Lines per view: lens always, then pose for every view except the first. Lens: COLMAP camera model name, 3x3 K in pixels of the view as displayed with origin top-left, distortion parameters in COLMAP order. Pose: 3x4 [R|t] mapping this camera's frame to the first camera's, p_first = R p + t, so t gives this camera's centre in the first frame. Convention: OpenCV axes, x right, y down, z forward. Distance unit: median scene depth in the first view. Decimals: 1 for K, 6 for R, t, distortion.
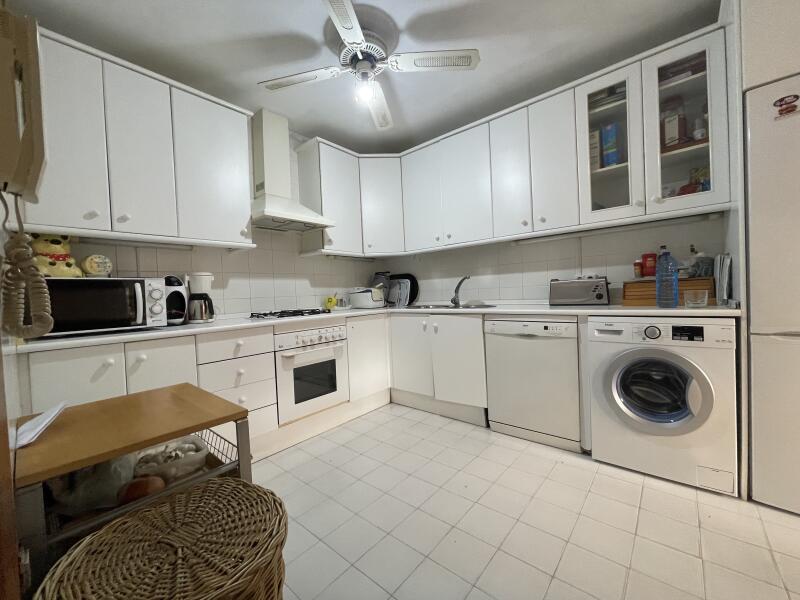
lens RADIAL K [[323.9, 0, 398.1], [0, 323.9, 298.2], [0, 0, 1]] dist [-0.001334, -0.000080]
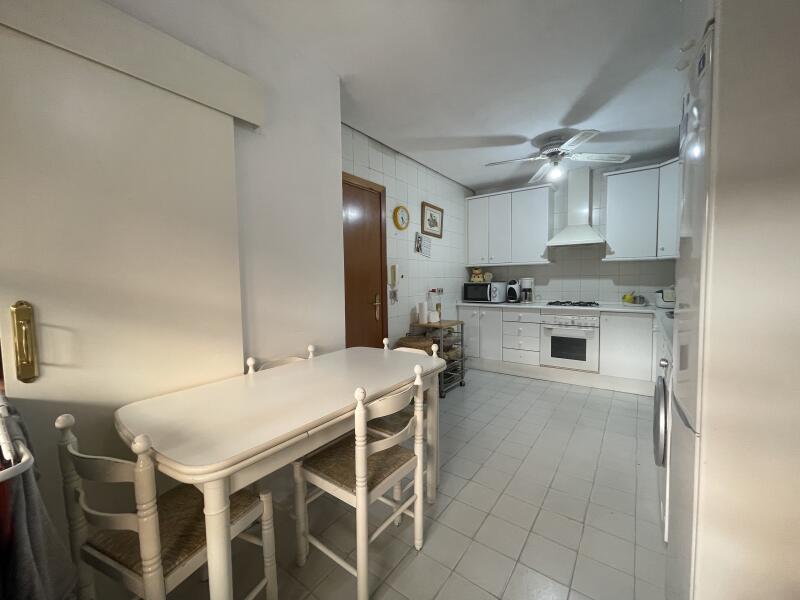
lens RADIAL K [[323.9, 0, 399.5], [0, 323.9, 300.0], [0, 0, 1]] dist [-0.001334, -0.000080]
pose [[0.072945, 0.099761, -0.992334, 1.157155], [-0.003275, 0.995003, 0.099789, -0.124242], [0.997331, -0.004029, 0.072907, 0.073647]]
